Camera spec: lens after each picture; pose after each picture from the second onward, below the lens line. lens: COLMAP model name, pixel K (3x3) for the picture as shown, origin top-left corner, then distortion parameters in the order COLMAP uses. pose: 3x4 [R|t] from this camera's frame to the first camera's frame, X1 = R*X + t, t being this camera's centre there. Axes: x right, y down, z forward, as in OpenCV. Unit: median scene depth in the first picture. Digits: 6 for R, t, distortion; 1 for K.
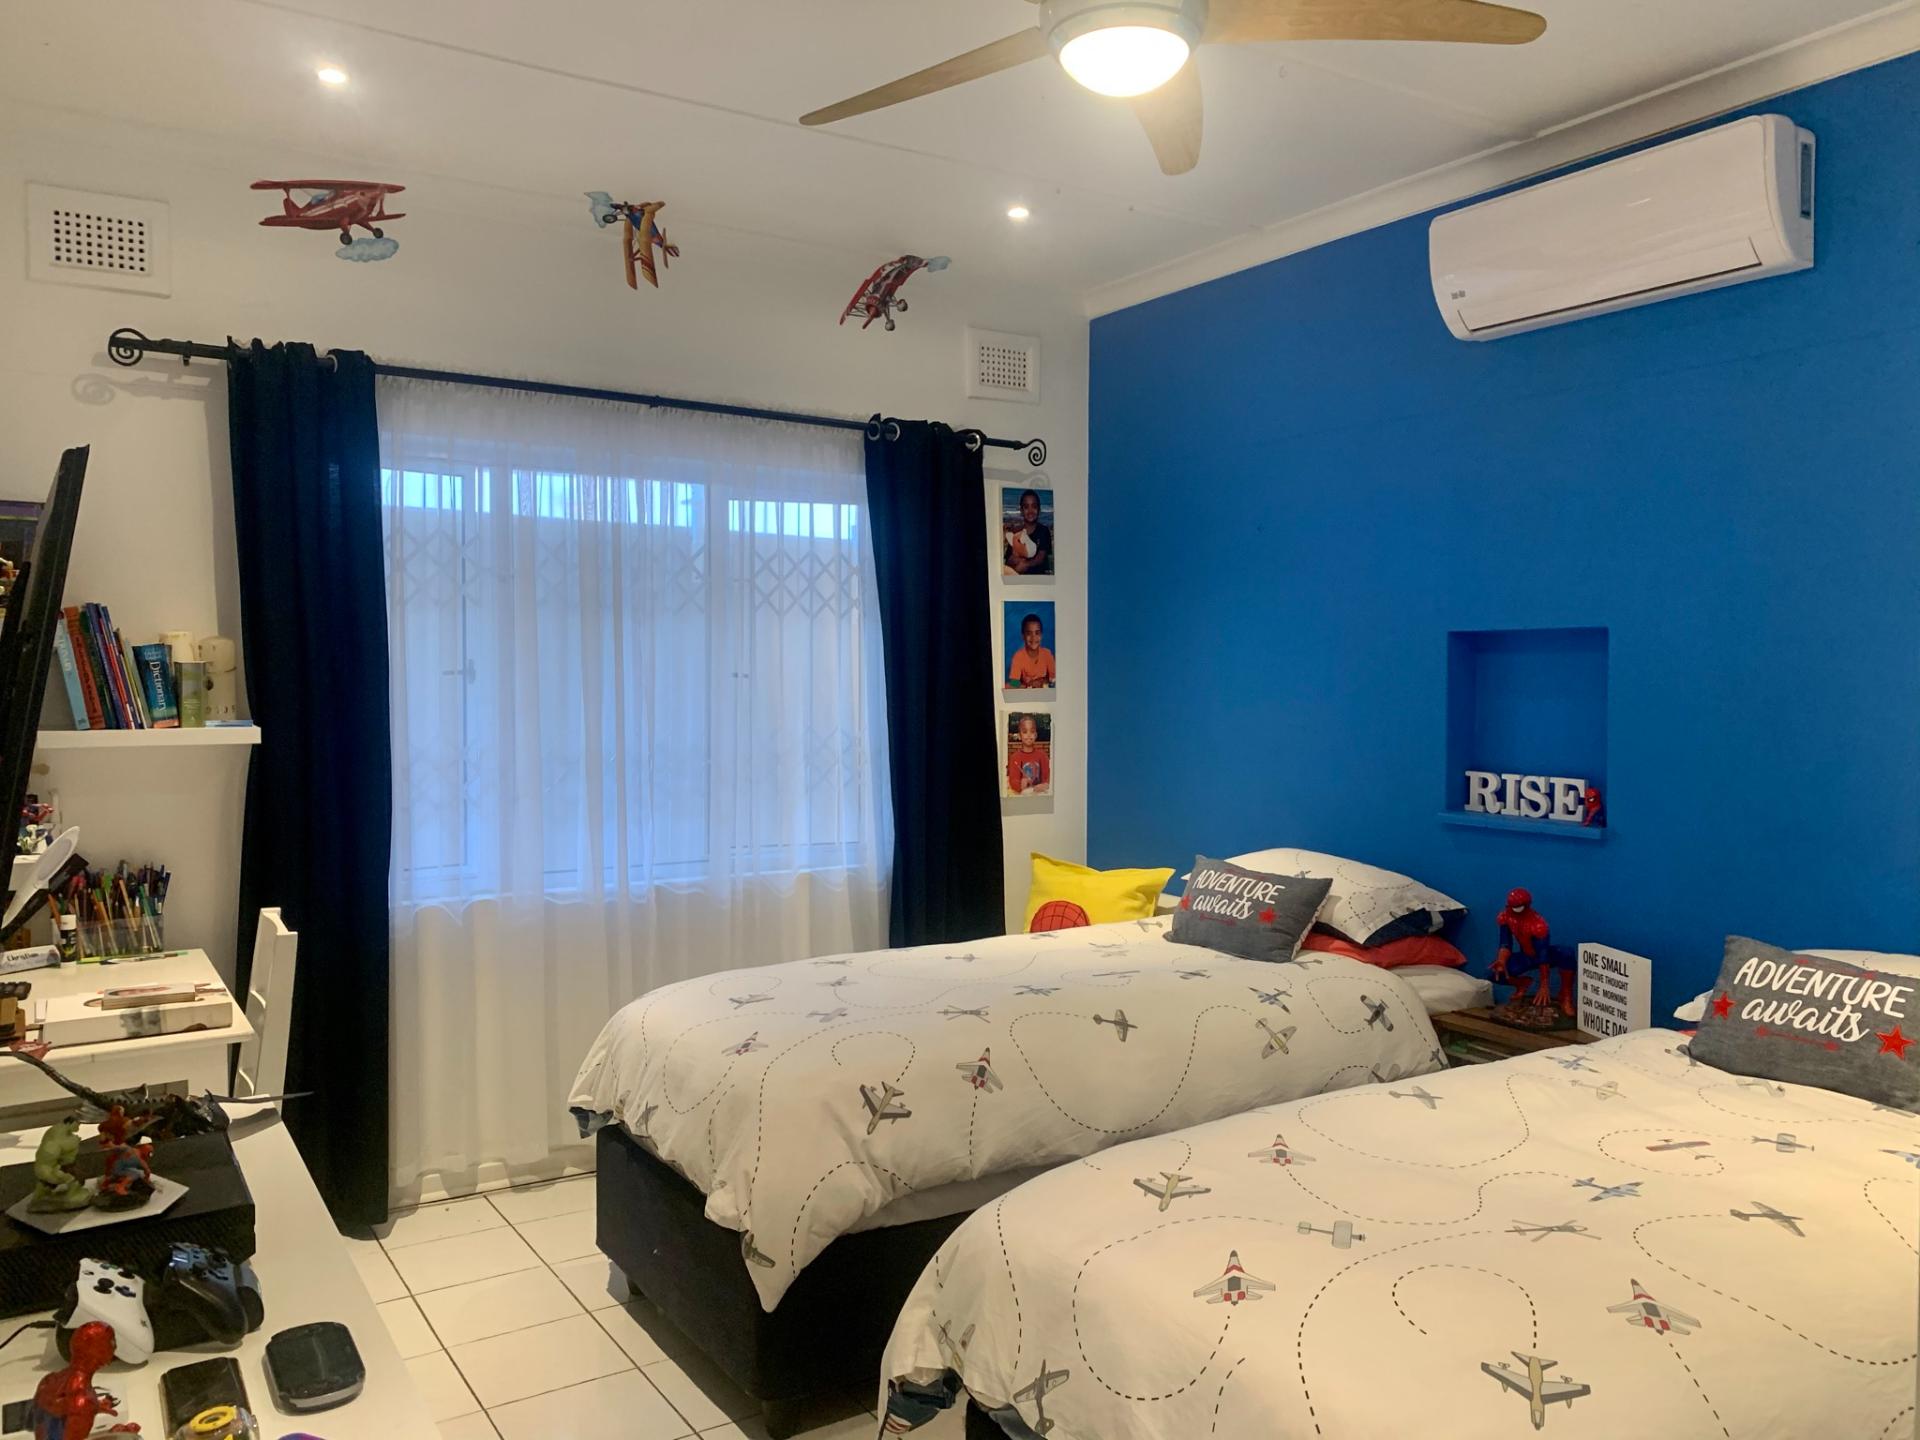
lens RADIAL K [[1471.8, 0, 964.7], [0, 1471.8, 725.0], [0, 0, 1]] dist [0.020637, -0.012743]
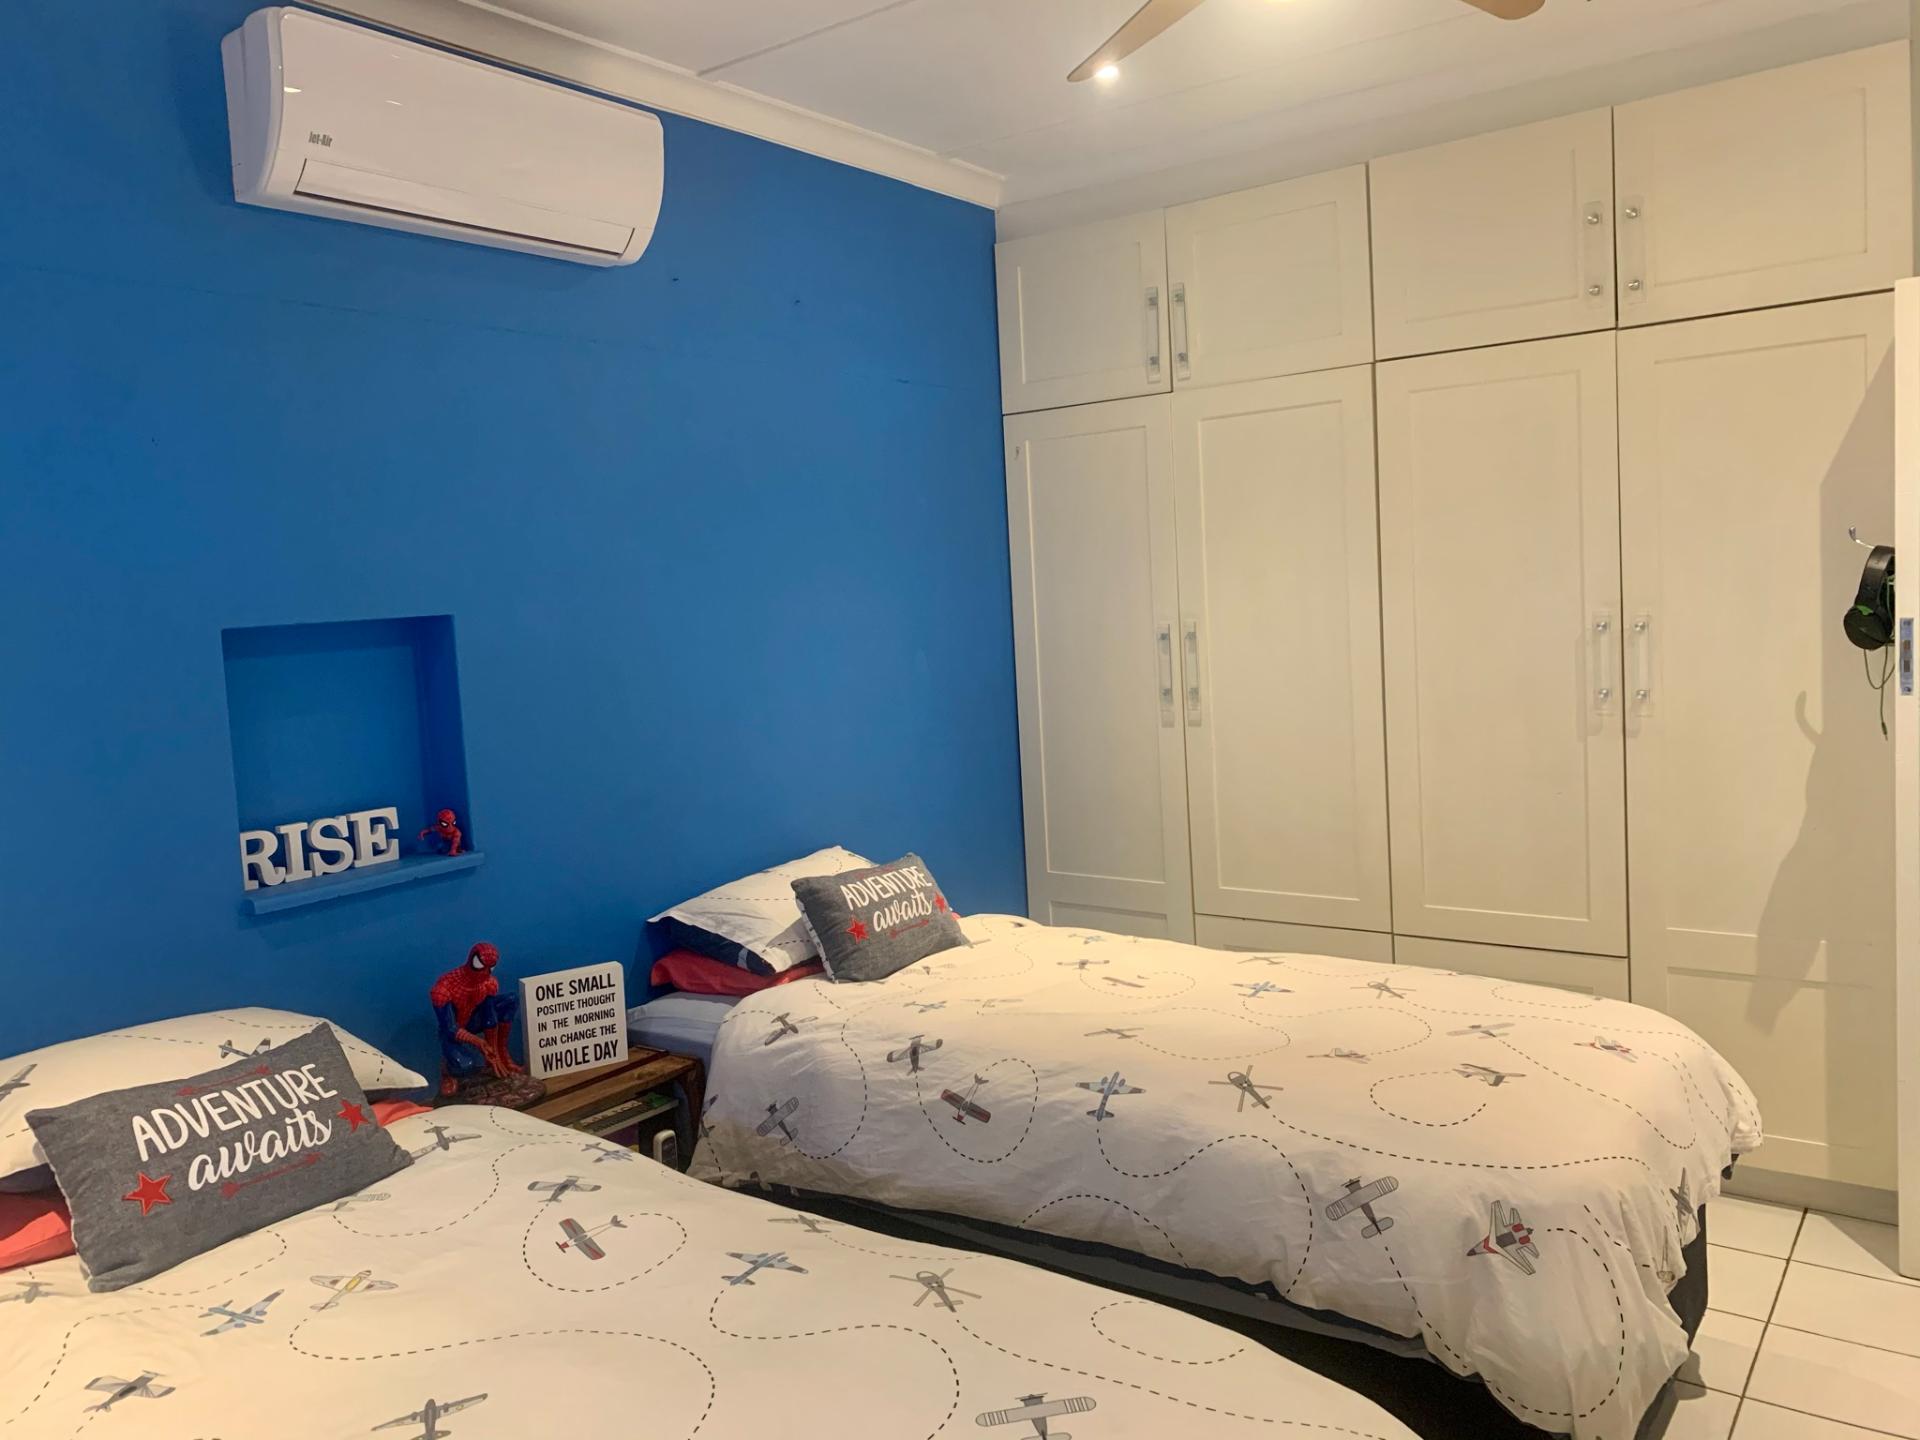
lens RADIAL K [[1471.8, 0, 964.0], [0, 1471.8, 707.2], [0, 0, 1]] dist [0.020637, -0.012743]
pose [[-0.376177, -0.067104, 0.924115, -0.427804], [0.081949, 0.991056, 0.105324, -0.074549], [-0.922917, 0.115350, -0.367313, 0.986253]]
